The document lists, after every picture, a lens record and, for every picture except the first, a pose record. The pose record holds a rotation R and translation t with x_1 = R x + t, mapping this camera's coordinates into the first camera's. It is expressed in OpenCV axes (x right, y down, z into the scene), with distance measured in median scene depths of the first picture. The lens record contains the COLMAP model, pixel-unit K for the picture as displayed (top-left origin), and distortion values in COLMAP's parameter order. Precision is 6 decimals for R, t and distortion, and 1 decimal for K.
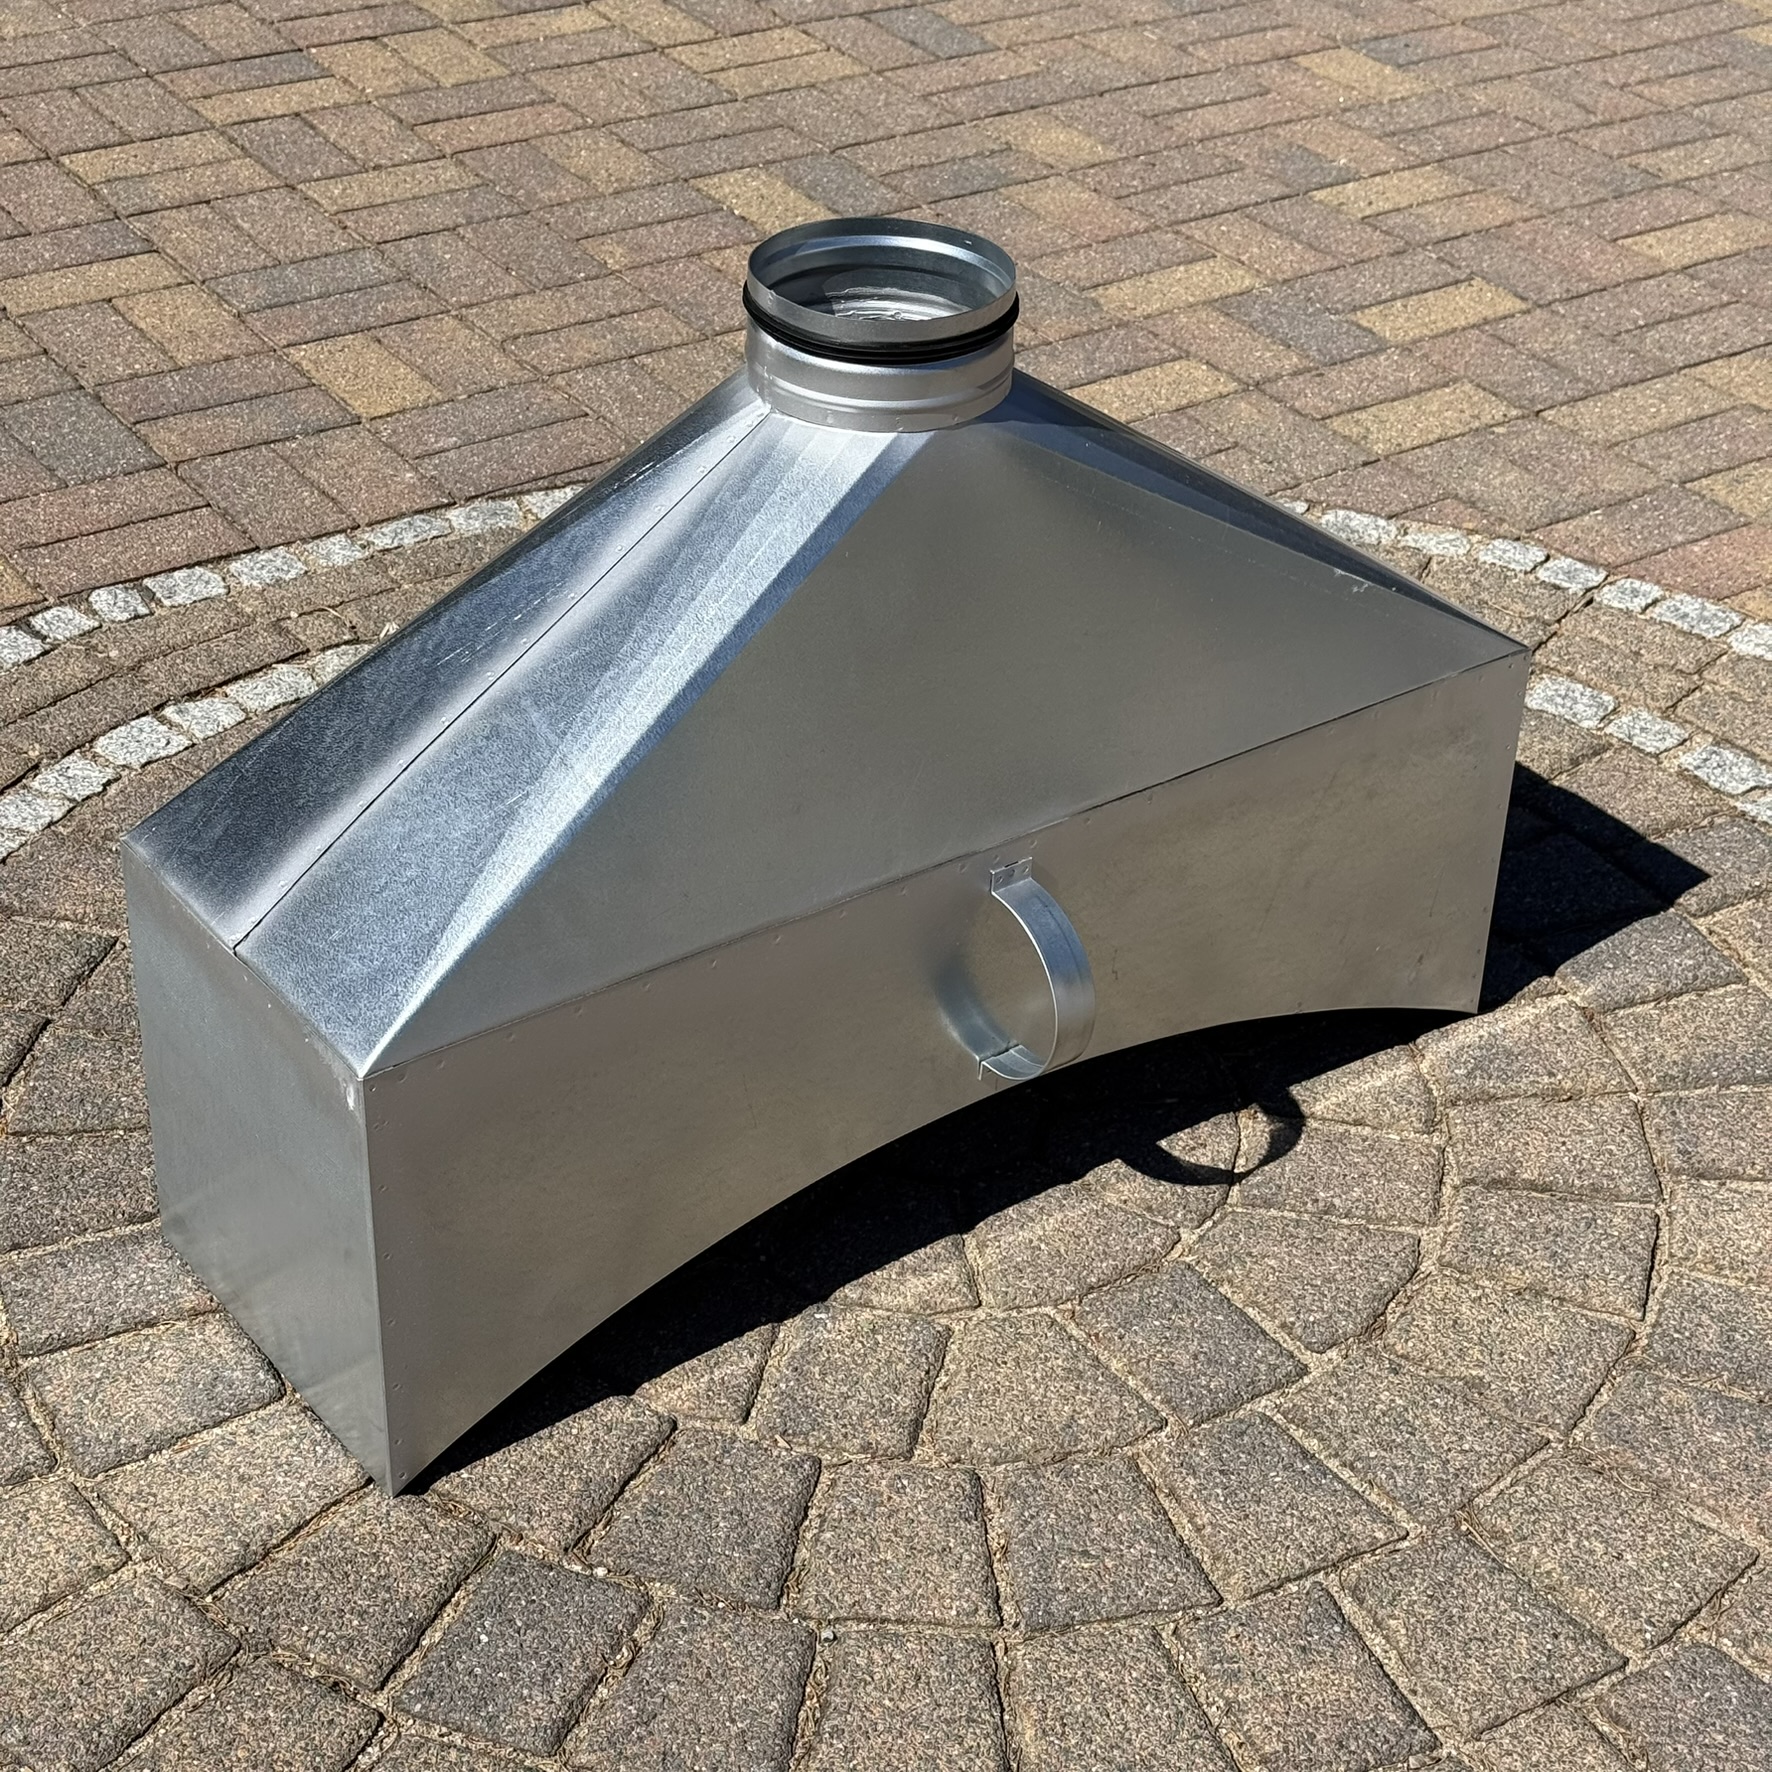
lens RADIAL K [[3277.3, 0, 889.4], [0, 3277.3, 887.2], [0, 0, 1]] dist [0.120429, 0.000000]
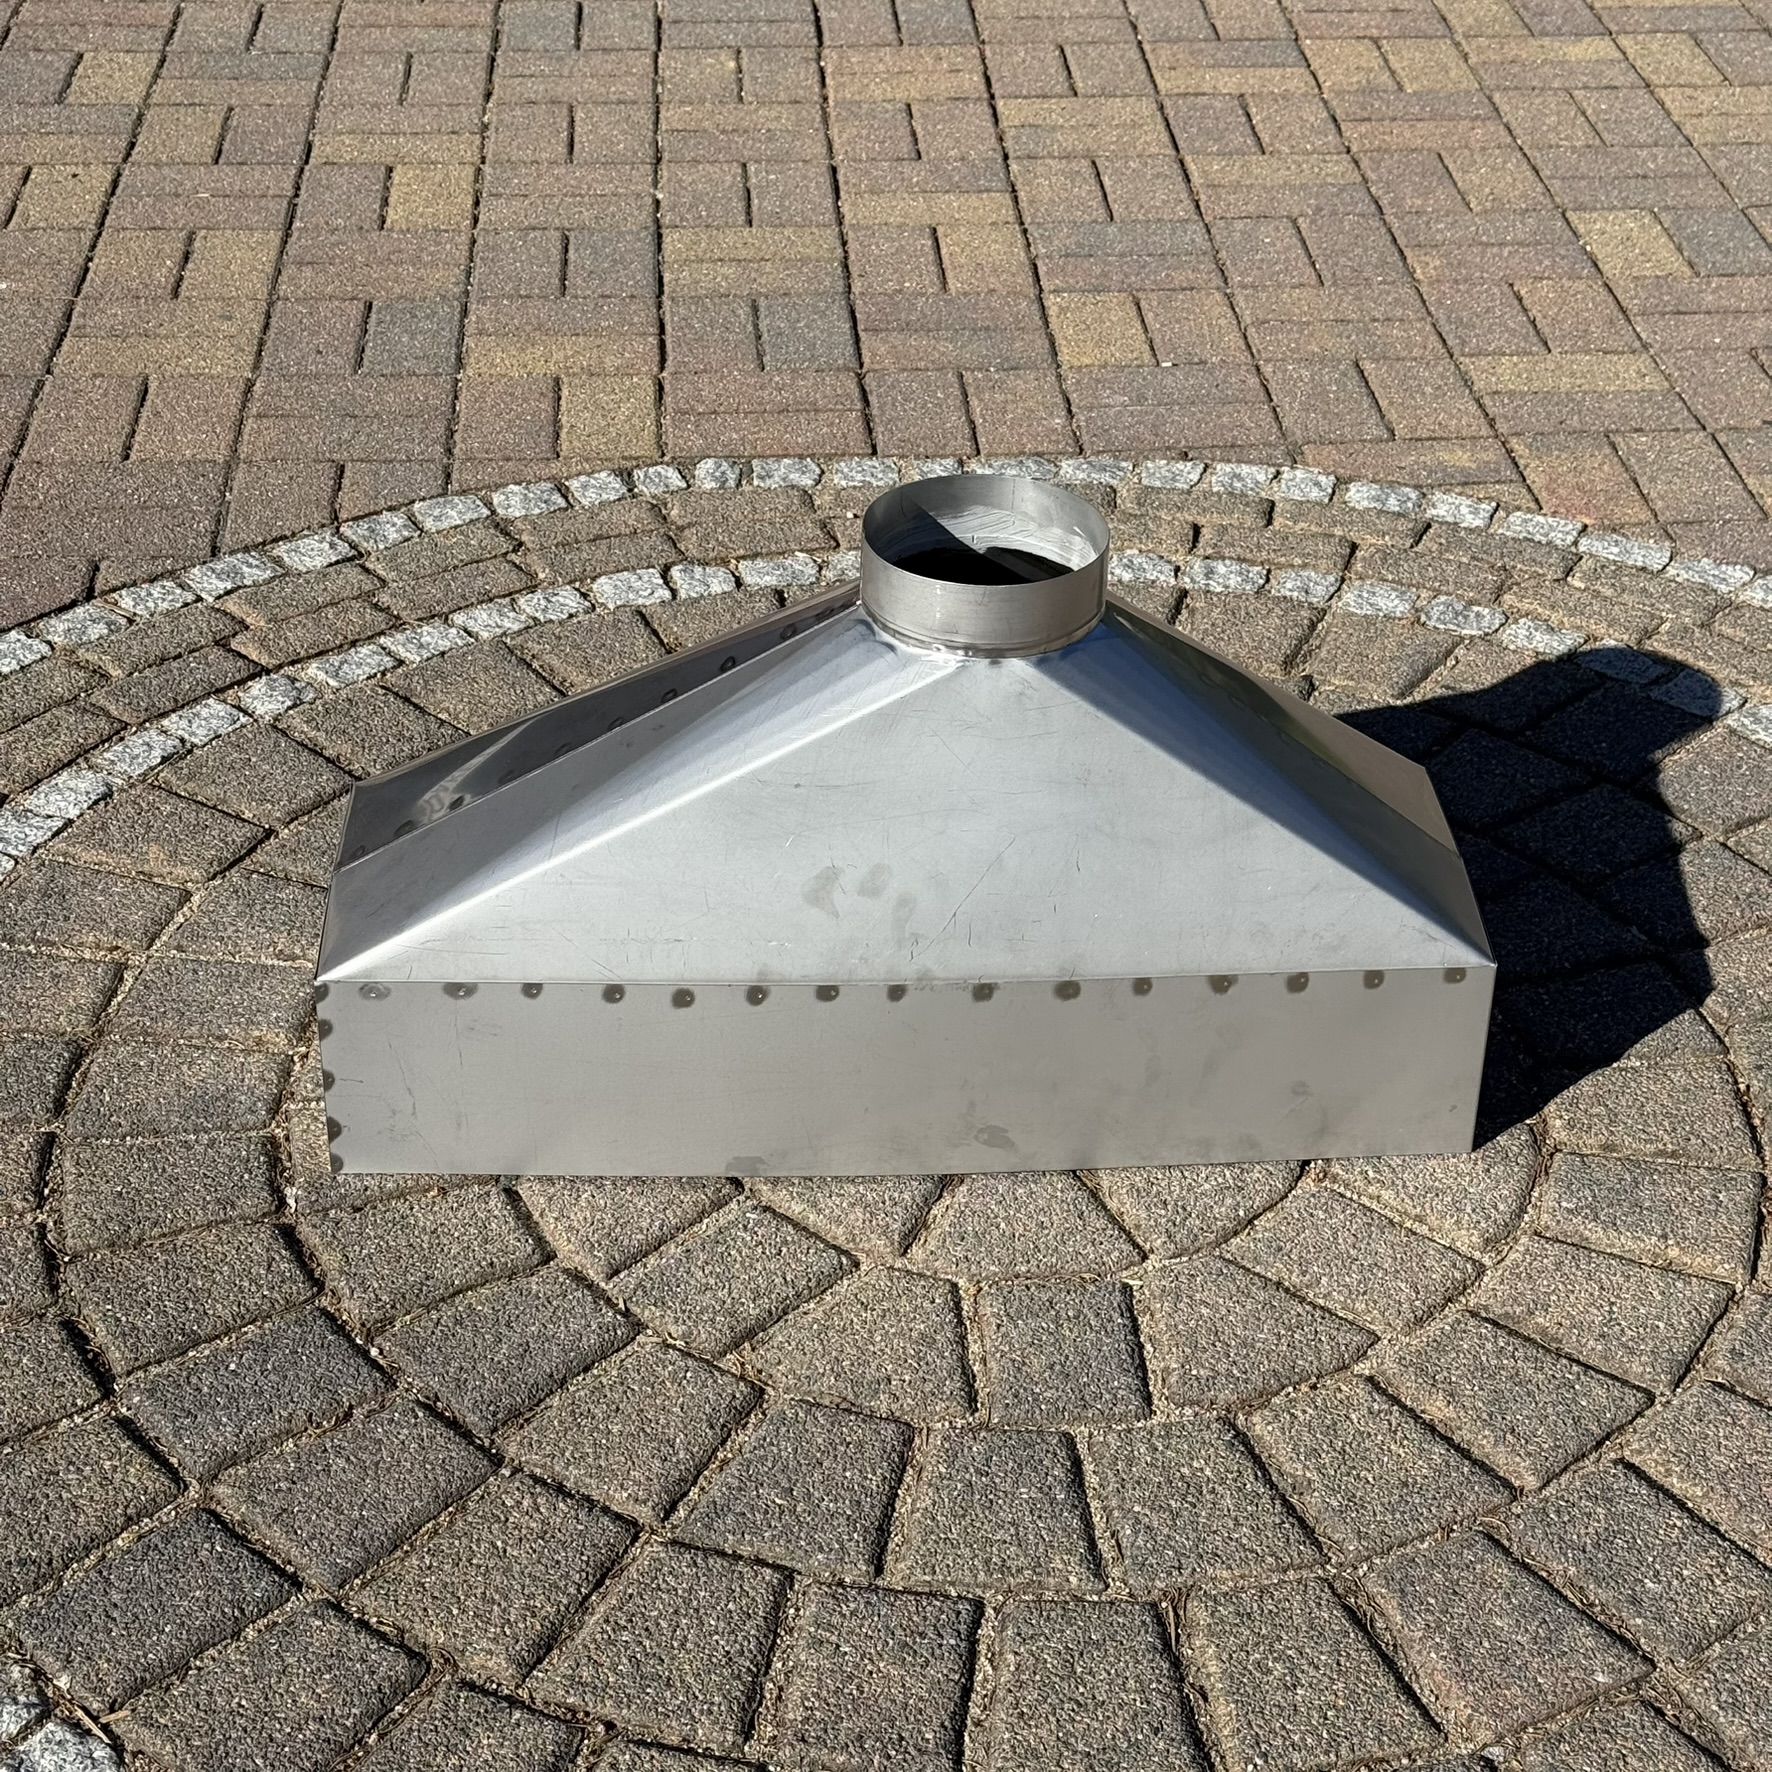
lens RADIAL K [[3277.3, 0, 882.2], [0, 3277.3, 890.4], [0, 0, 1]] dist [0.120429, 0.000000]
pose [[0.865120, 0.251095, -0.434188, 0.333334], [-0.259740, 0.964831, 0.040437, -0.013471], [0.429072, 0.077793, 0.899914, 0.078864]]
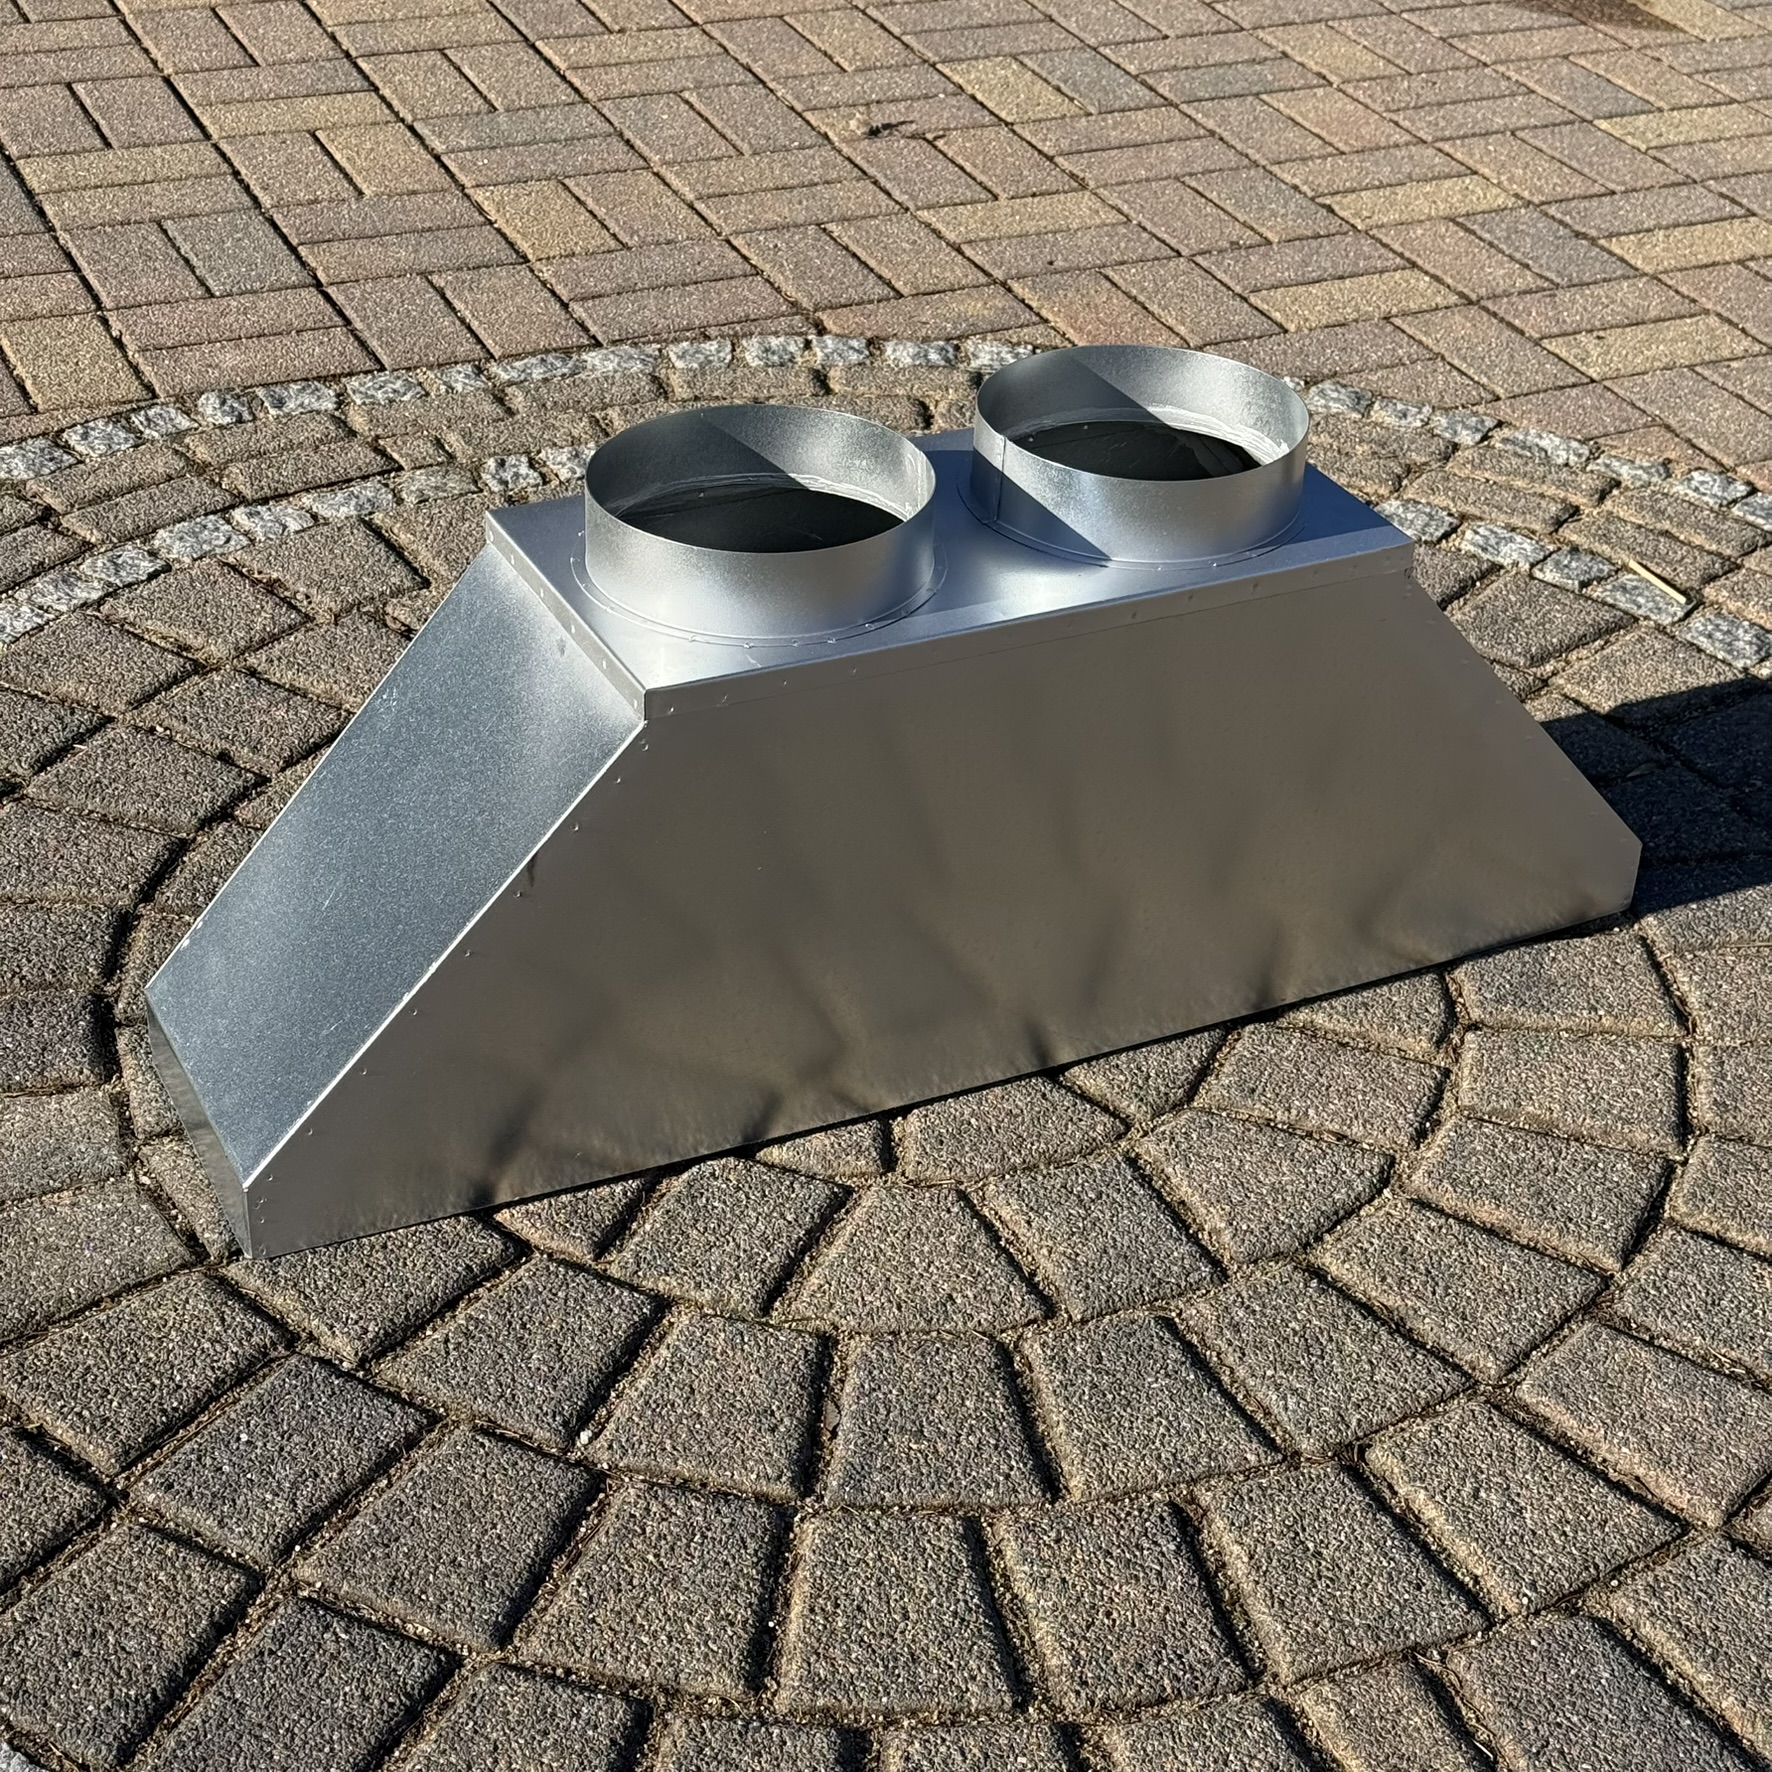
lens RADIAL K [[3277.3, 0, 889.5], [0, 3277.3, 883.1], [0, 0, 1]] dist [0.120429, 0.000000]
pose [[0.985350, 0.101225, -0.137254, 0.114457], [-0.102974, 0.994668, -0.005684, 0.041116], [0.135947, 0.019734, 0.990520, 0.072715]]
